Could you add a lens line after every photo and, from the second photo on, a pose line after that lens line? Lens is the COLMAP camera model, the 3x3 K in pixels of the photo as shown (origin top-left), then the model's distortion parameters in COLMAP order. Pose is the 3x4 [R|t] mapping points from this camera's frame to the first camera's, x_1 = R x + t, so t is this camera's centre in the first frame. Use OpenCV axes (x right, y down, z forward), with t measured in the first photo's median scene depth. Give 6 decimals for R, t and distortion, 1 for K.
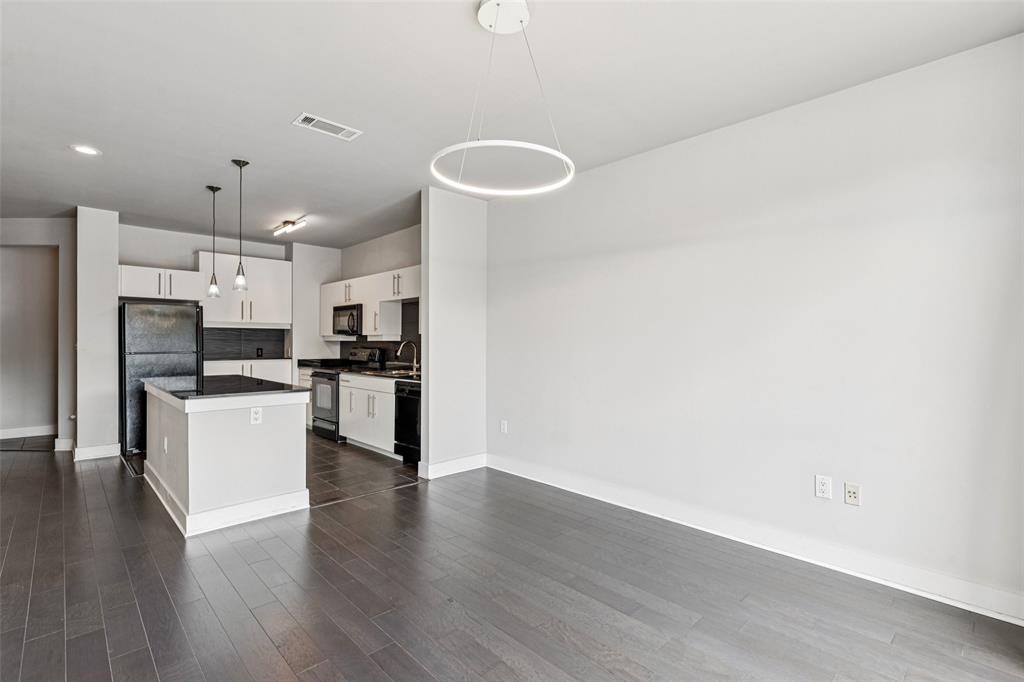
lens RADIAL K [[480.6, 0, 520.1], [0, 480.6, 344.3], [0, 0, 1]] dist [0.003477, 0.001851]
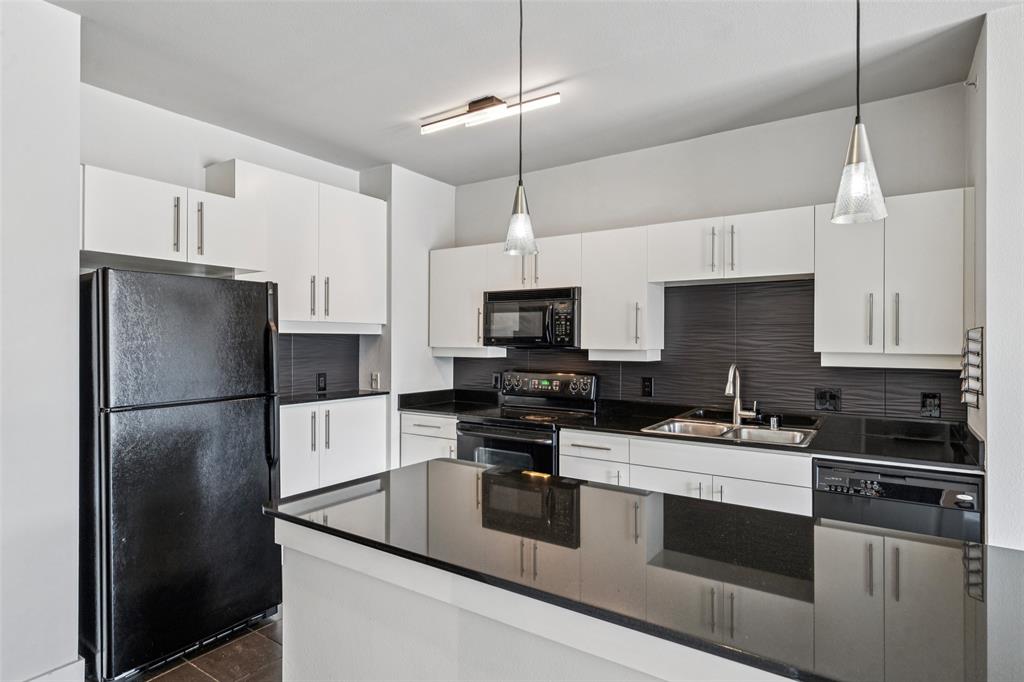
lens RADIAL K [[548.9, 0, 514.5], [0, 548.9, 336.2], [0, 0, 1]] dist [0.001266, 0.000841]
pose [[0.978383, 0.003535, 0.206772, -0.498173], [-0.000774, 0.999909, -0.013436, -0.024317], [-0.206800, 0.012985, 0.978297, 0.439133]]
